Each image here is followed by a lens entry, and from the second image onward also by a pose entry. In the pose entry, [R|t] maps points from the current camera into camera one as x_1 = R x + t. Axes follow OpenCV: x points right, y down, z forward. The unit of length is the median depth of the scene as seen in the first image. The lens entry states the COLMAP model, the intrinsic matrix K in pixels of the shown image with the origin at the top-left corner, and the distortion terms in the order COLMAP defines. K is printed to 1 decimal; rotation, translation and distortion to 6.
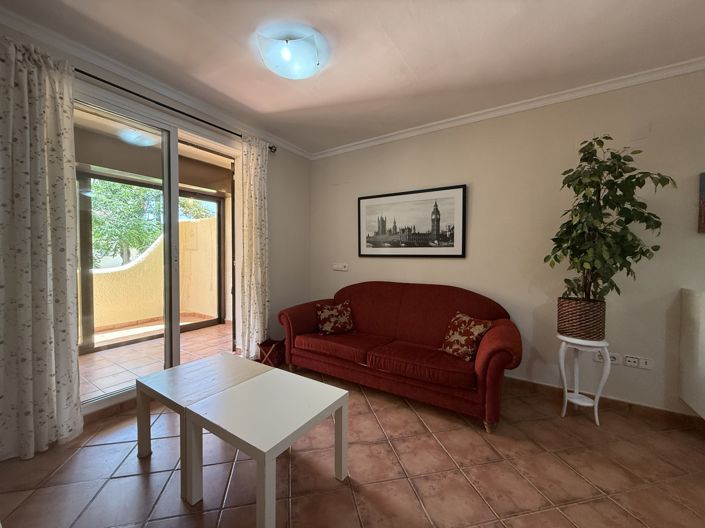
lens RADIAL K [[284.6, 0, 352.5], [0, 284.6, 264.0], [0, 0, 1]] dist [0.000061, 0.000037]
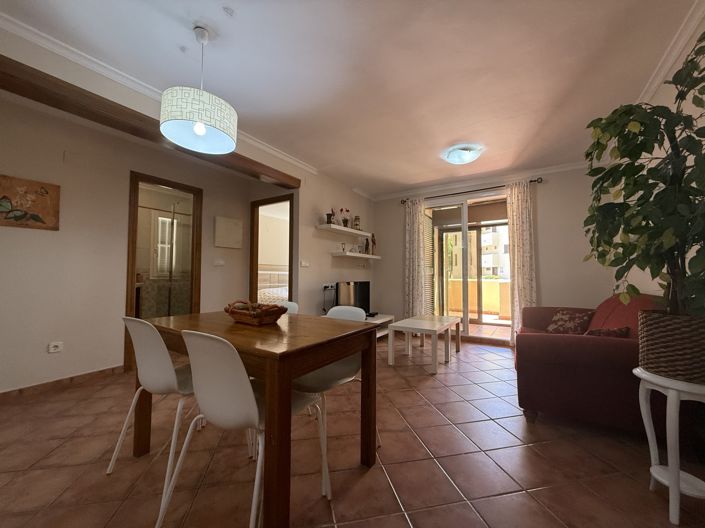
lens RADIAL K [[279.1, 0, 349.0], [0, 279.1, 264.9], [0, 0, 1]] dist [-0.000537, 0.000277]
pose [[-0.032785, -0.048141, -0.998302, 1.017088], [-0.029036, 0.998464, -0.047195, 0.049931], [0.999041, 0.027439, -0.034133, 0.238166]]
